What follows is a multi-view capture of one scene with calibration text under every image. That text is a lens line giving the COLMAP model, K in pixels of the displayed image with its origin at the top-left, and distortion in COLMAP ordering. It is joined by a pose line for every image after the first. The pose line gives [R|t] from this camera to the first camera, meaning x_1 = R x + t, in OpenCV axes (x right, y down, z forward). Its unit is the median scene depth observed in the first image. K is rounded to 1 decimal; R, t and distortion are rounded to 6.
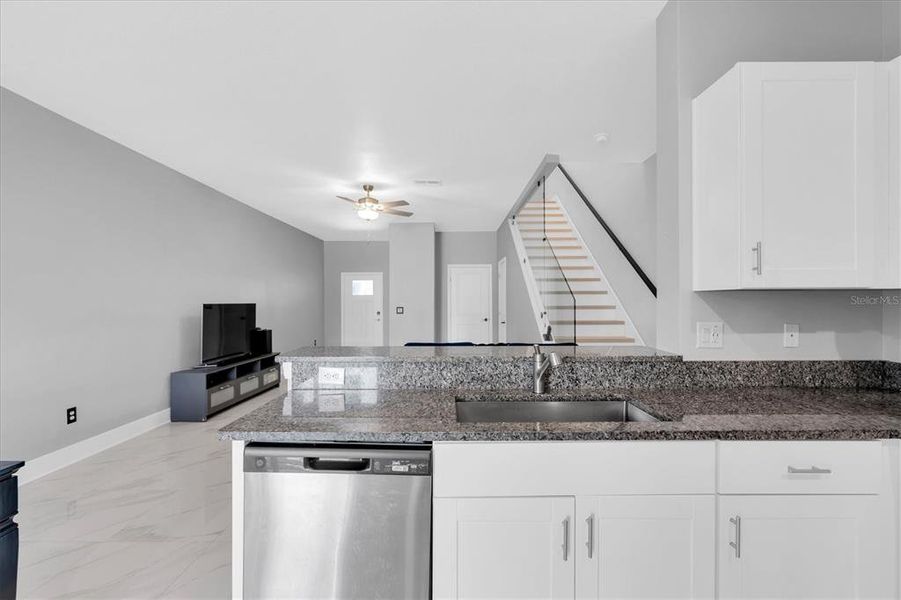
lens RADIAL K [[404.7, 0, 445.8], [0, 404.7, 302.3], [0, 0, 1]] dist [-0.002276, -0.000131]
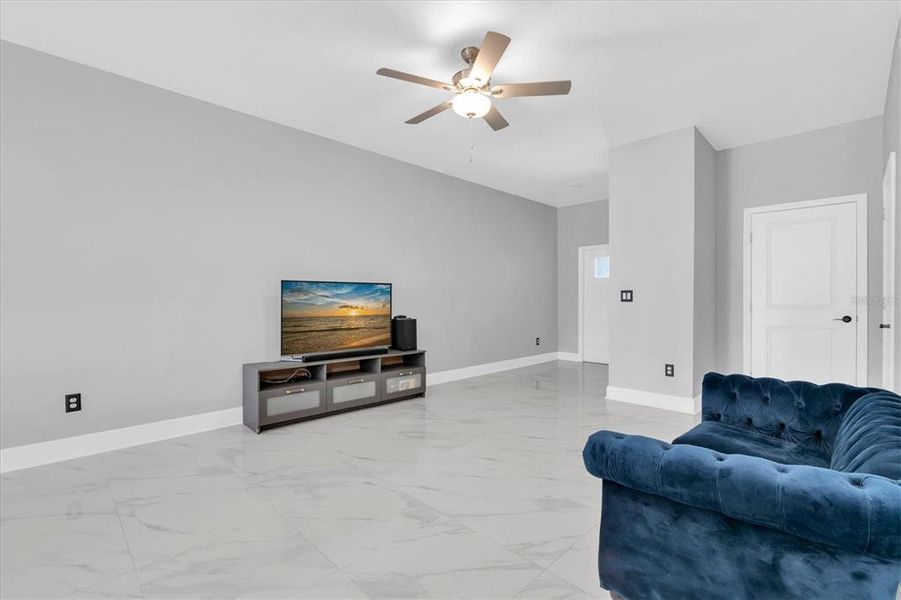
lens RADIAL K [[393.2, 0, 464.3], [0, 393.2, 299.3], [0, 0, 1]] dist [0.000354, 0.000020]
pose [[0.714840, 0.002181, -0.699284, 0.436343], [-0.003646, 0.999993, -0.000608, 0.098633], [0.699278, 0.002985, 0.714843, 1.694527]]
